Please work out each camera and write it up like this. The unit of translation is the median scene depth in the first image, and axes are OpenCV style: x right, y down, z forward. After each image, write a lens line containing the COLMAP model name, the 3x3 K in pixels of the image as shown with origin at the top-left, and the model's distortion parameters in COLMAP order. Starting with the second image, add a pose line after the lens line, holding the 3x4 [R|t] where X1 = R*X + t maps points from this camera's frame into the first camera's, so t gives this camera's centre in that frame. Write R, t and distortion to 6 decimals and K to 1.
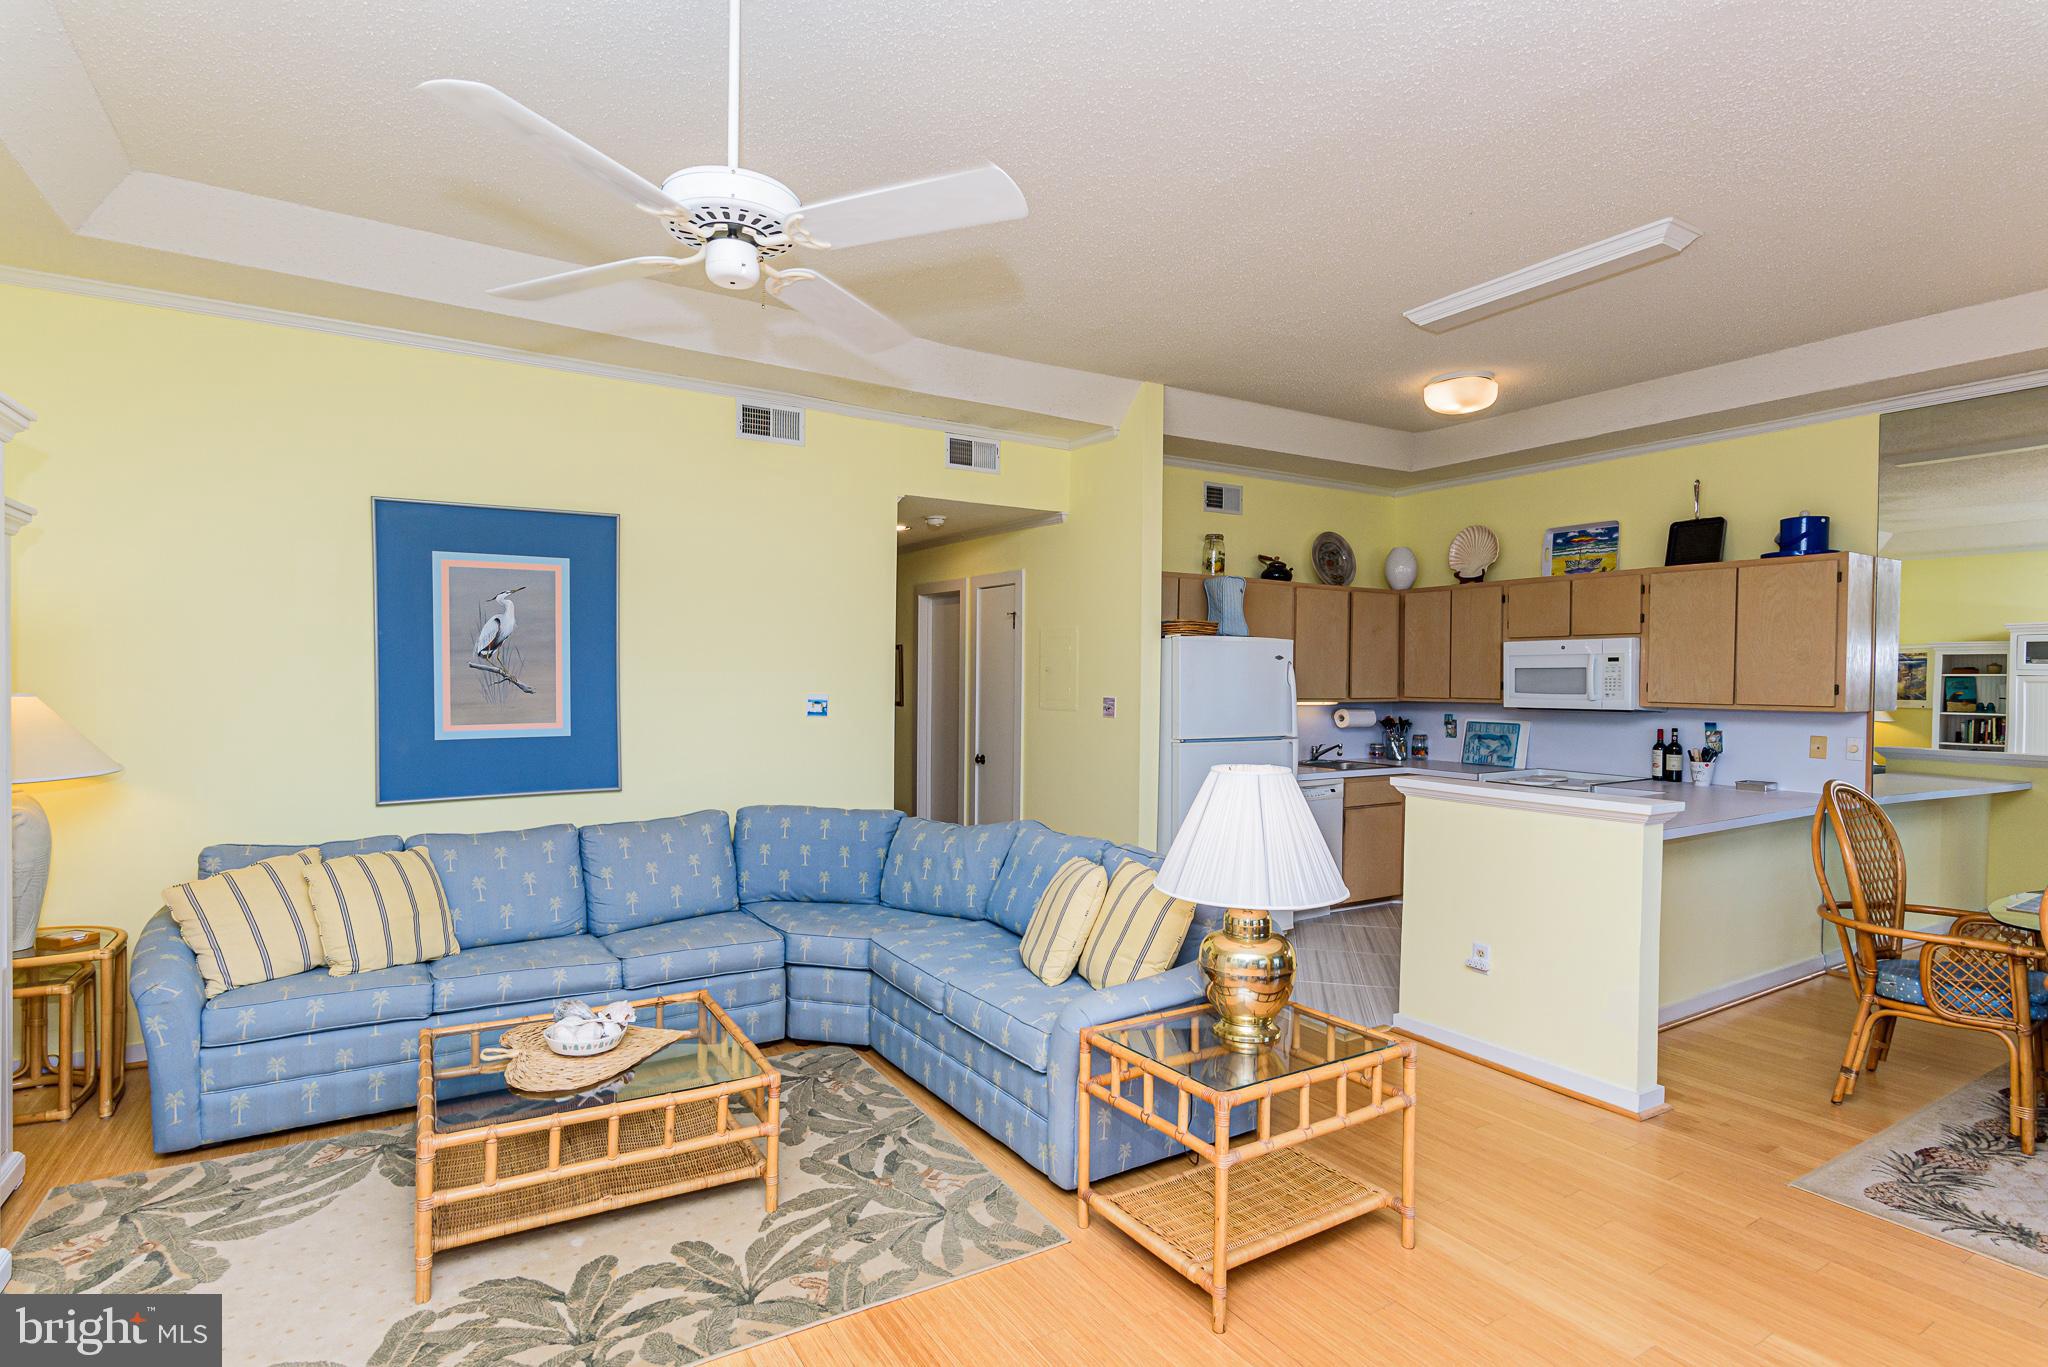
lens RADIAL K [[1009.8, 0, 1020.9], [0, 1009.8, 691.2], [0, 0, 1]] dist [0.003198, -0.000726]
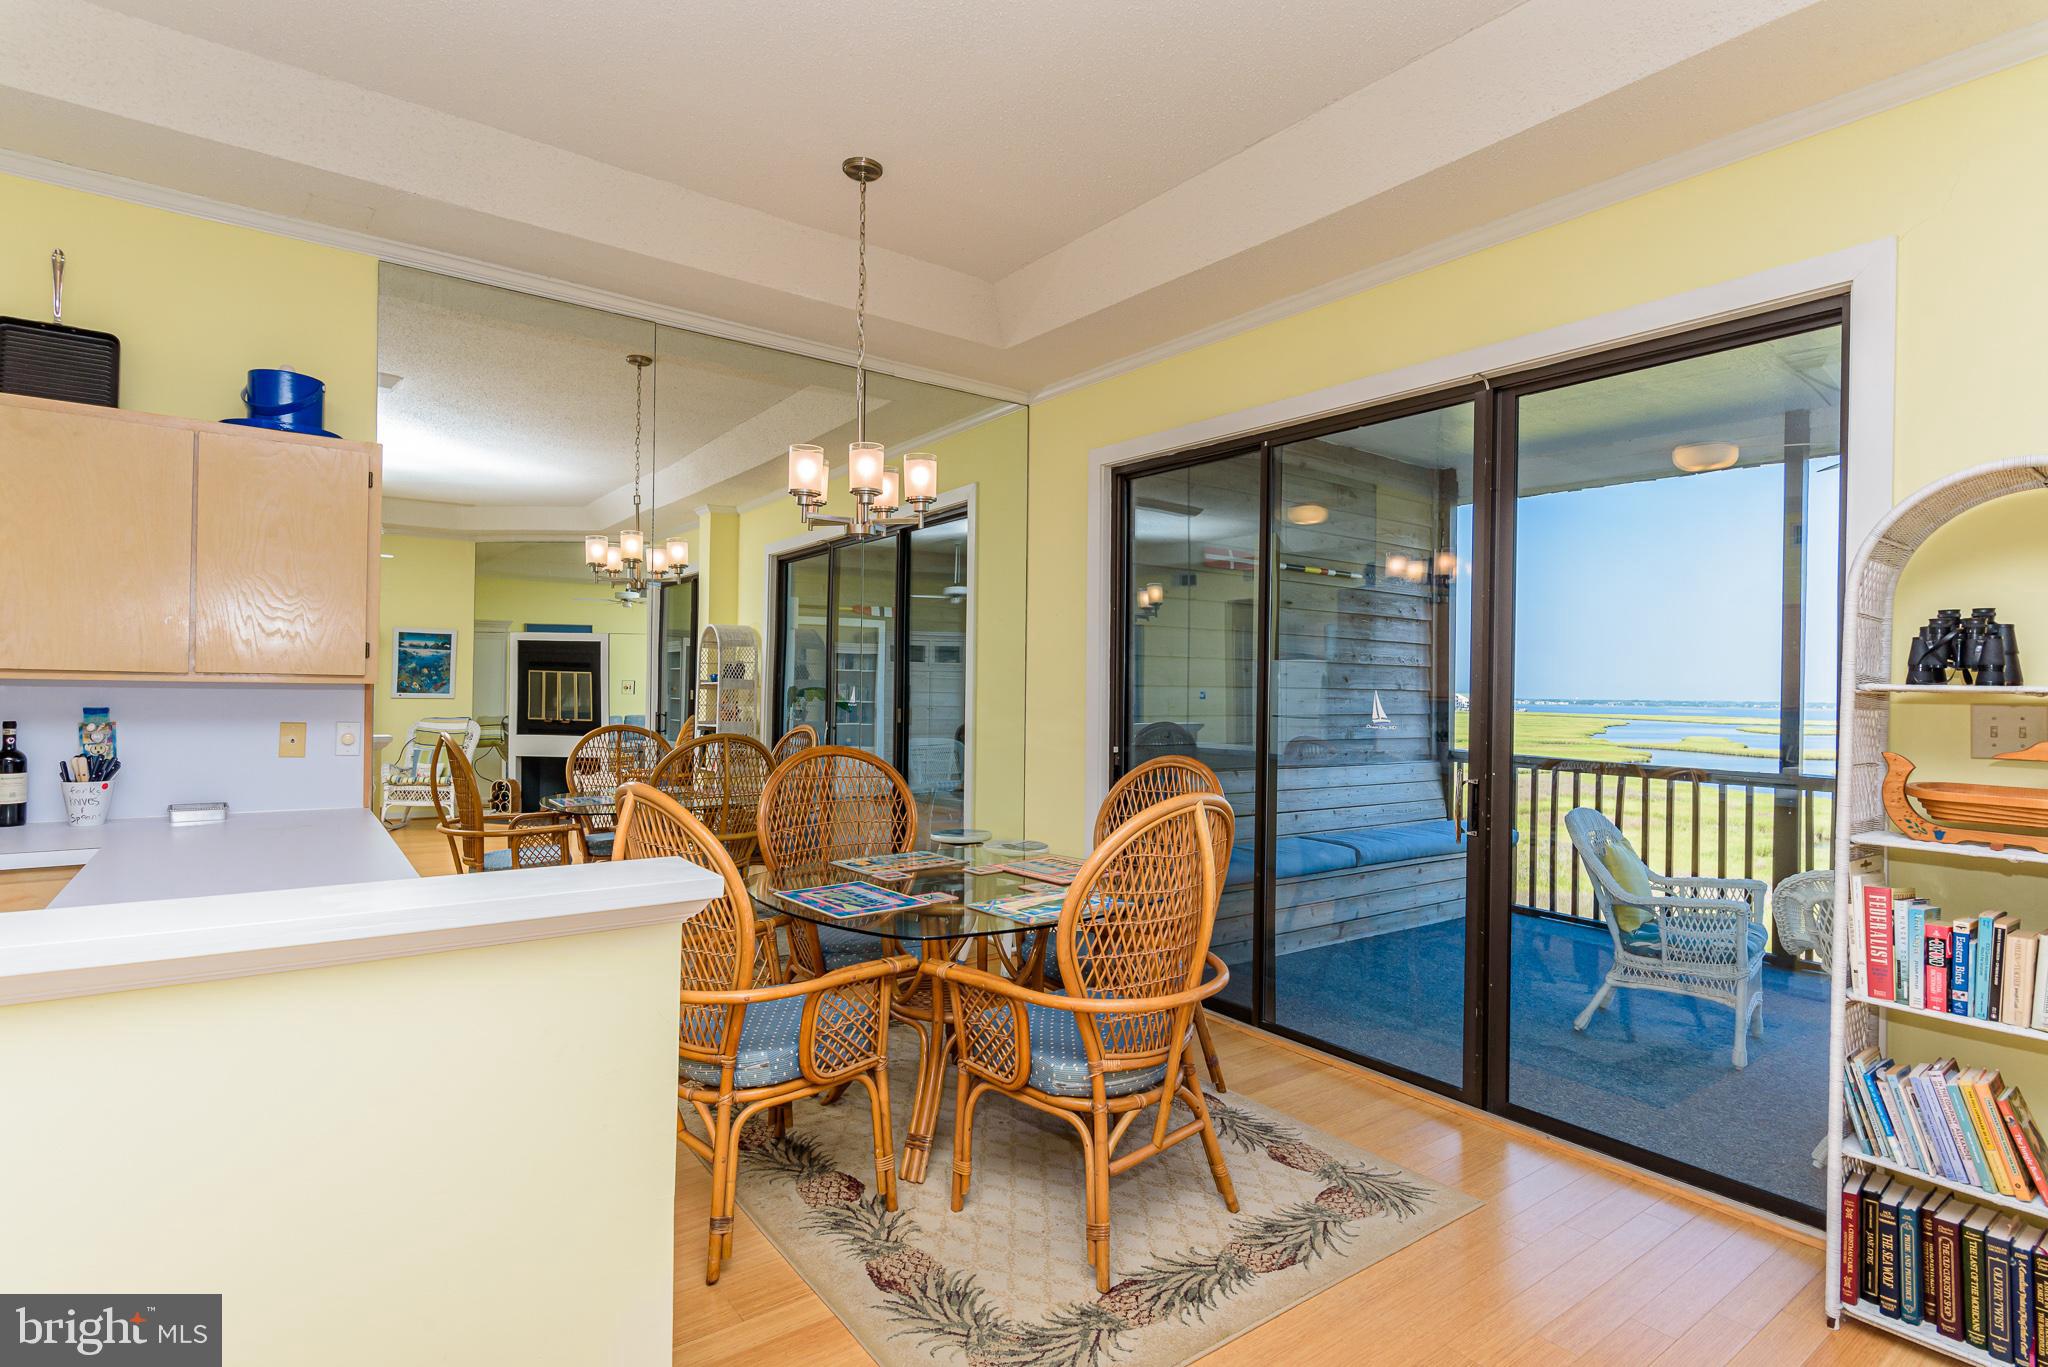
lens RADIAL K [[1009.8, 0, 1020.9], [0, 1009.8, 691.2], [0, 0, 1]] dist [0.003198, -0.000726]
pose [[-0.085977, -0.008542, 0.996261, 0.107226], [-0.002119, 0.999963, 0.008391, 0.018197], [-0.996295, -0.001389, -0.085992, 0.605191]]
